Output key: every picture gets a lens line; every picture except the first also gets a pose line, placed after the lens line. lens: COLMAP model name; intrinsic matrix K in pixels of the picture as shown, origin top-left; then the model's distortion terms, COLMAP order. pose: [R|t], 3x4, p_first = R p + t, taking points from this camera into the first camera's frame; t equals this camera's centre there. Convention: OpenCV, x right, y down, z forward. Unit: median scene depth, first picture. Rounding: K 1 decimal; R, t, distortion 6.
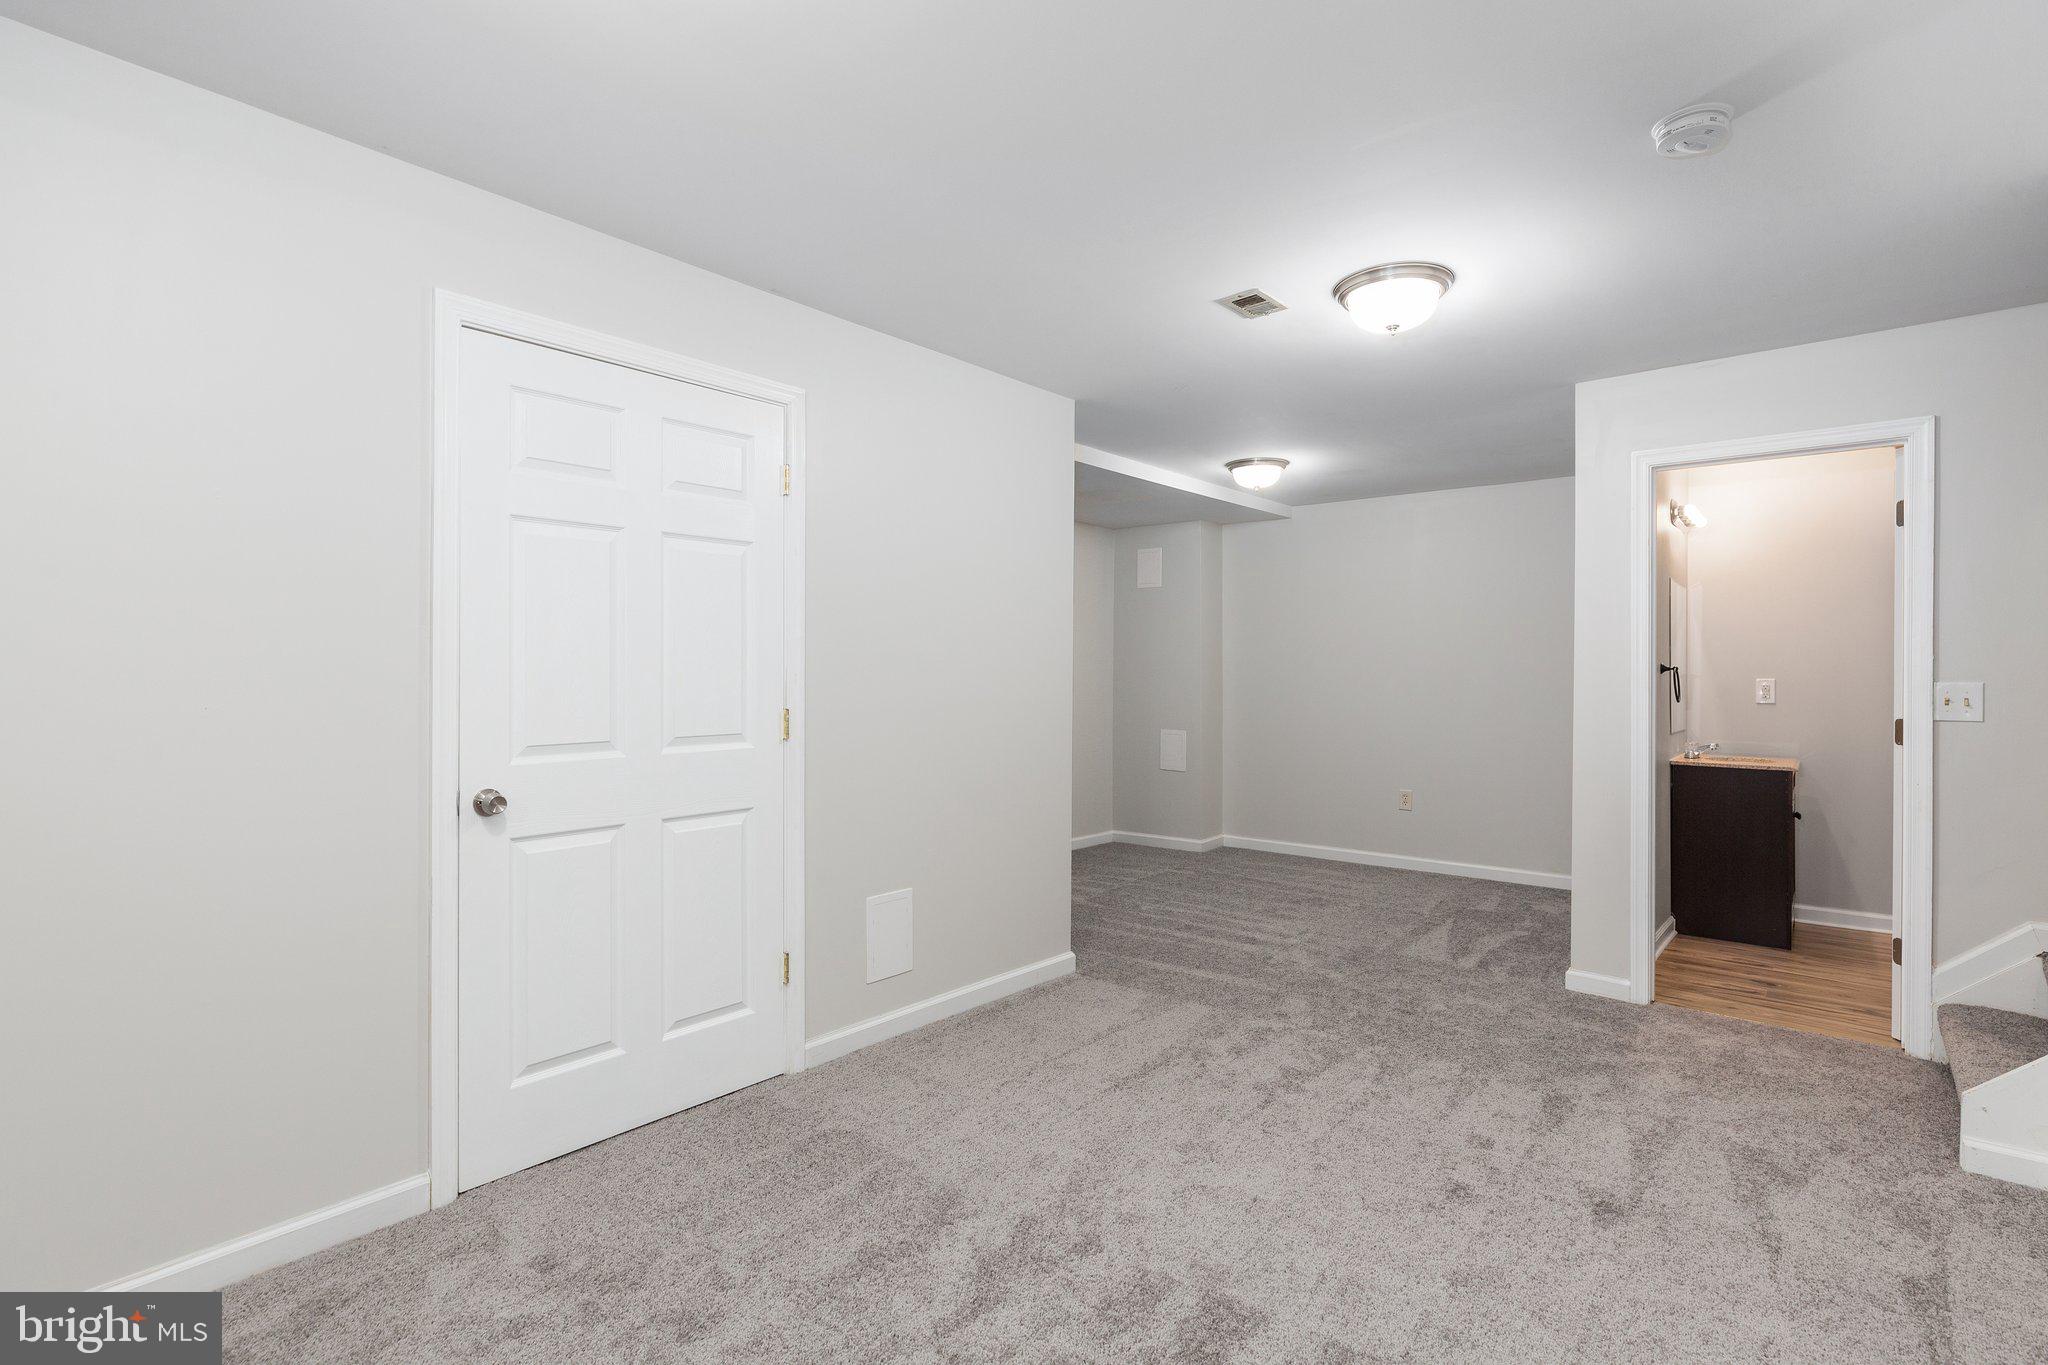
lens RADIAL K [[1030.2, 0, 1019.2], [0, 1030.2, 677.8], [0, 0, 1]] dist [-0.006168, -0.000563]
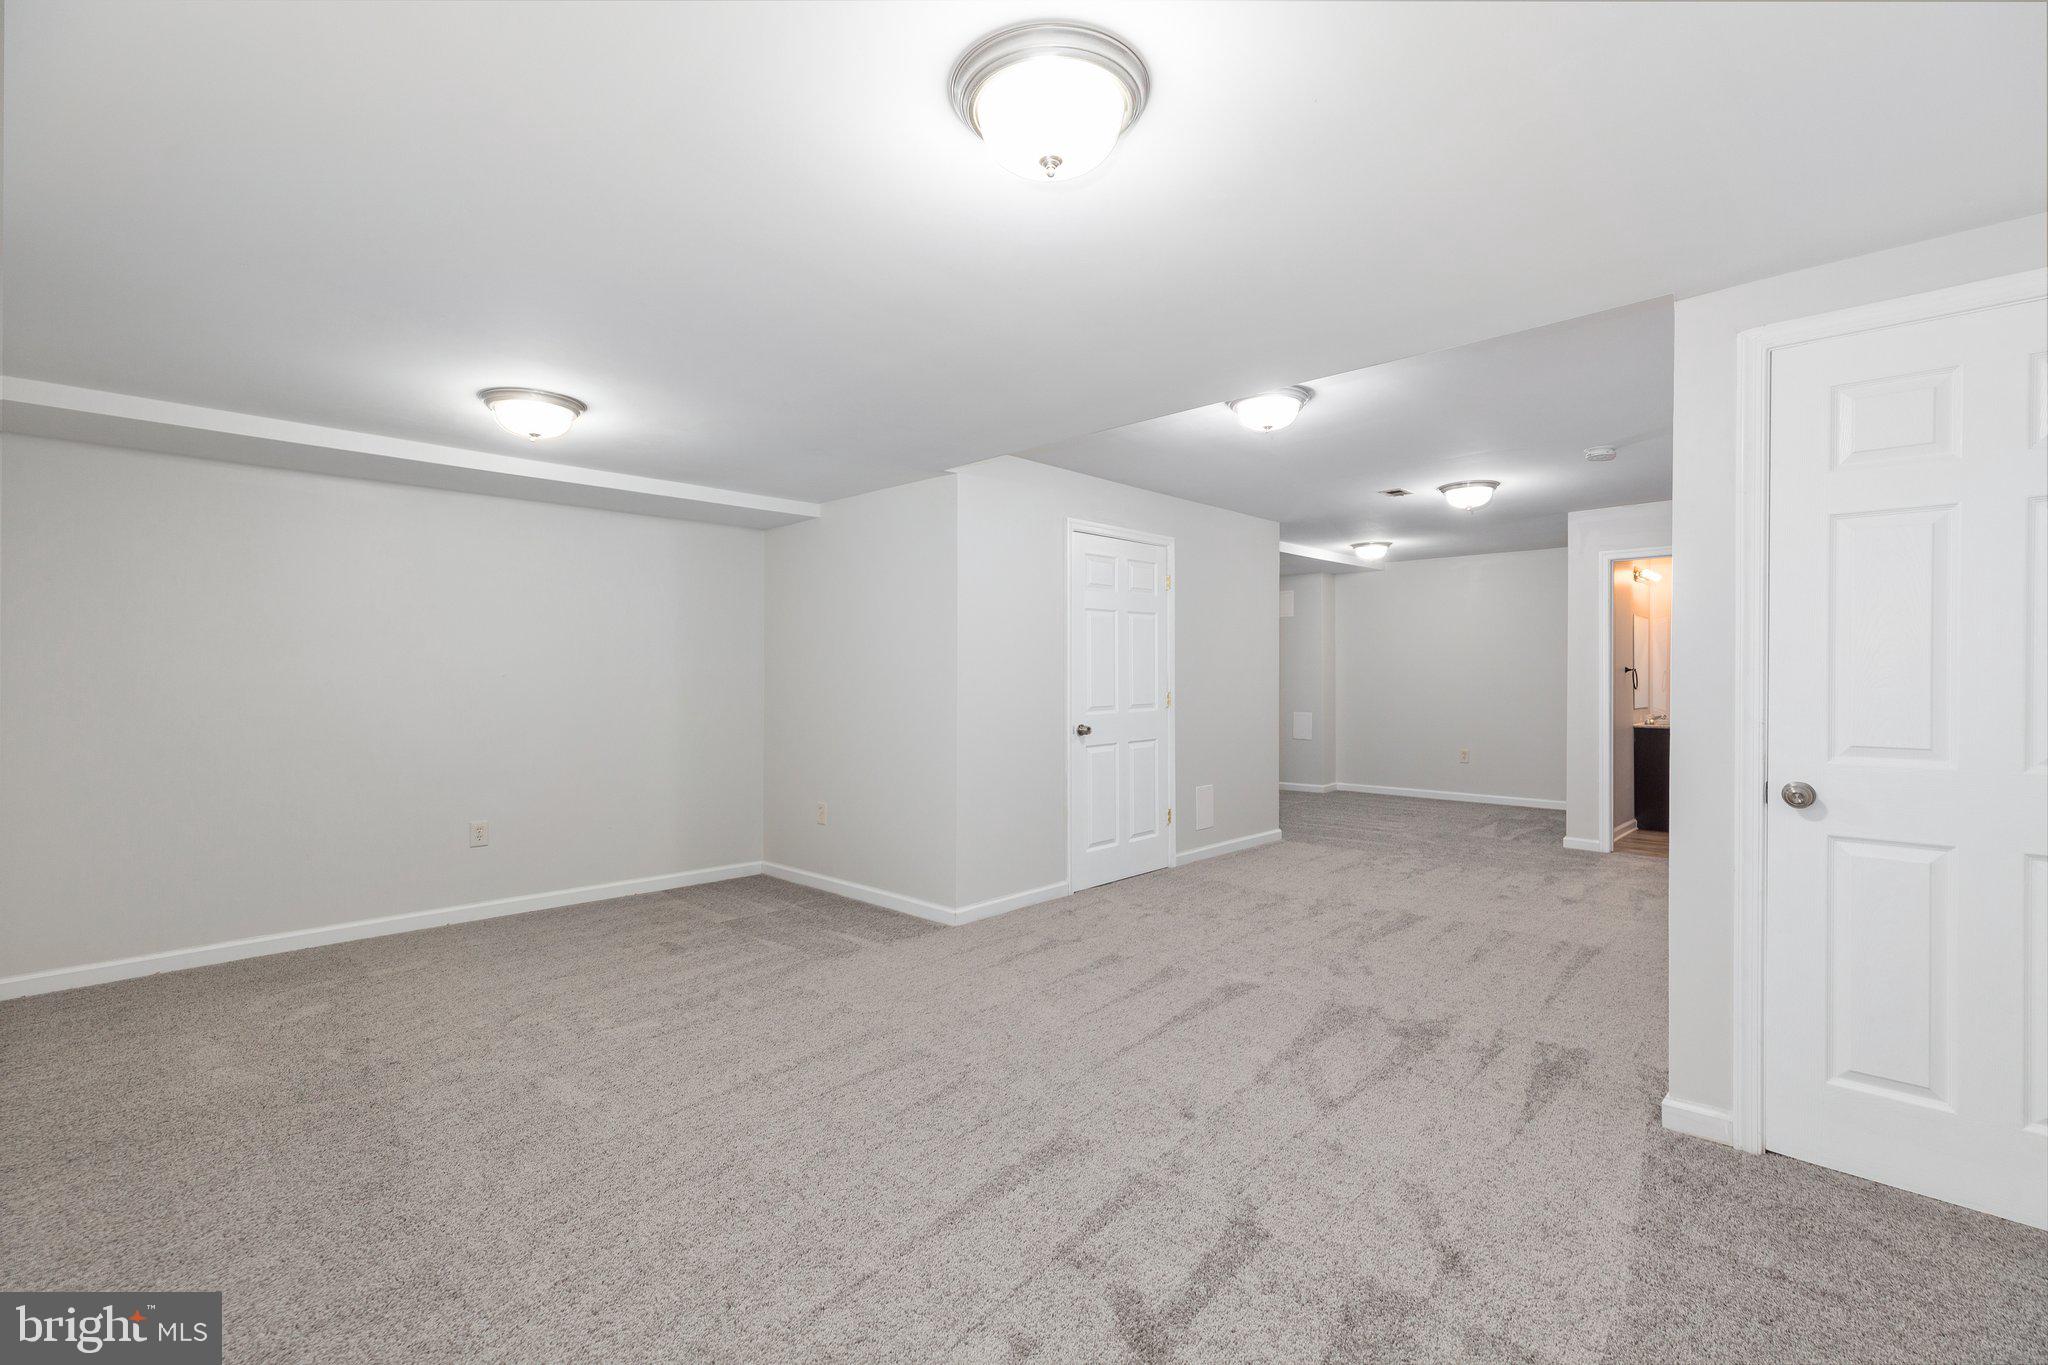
lens RADIAL K [[916.3, 0, 1028.9], [0, 916.3, 682.4], [0, 0, 1]] dist [-0.001865, 0.003988]
pose [[0.997570, -0.004847, -0.069498, -0.286758], [0.005041, 0.999984, 0.002626, 0.003434], [0.069484, -0.002970, 0.997579, -0.658731]]
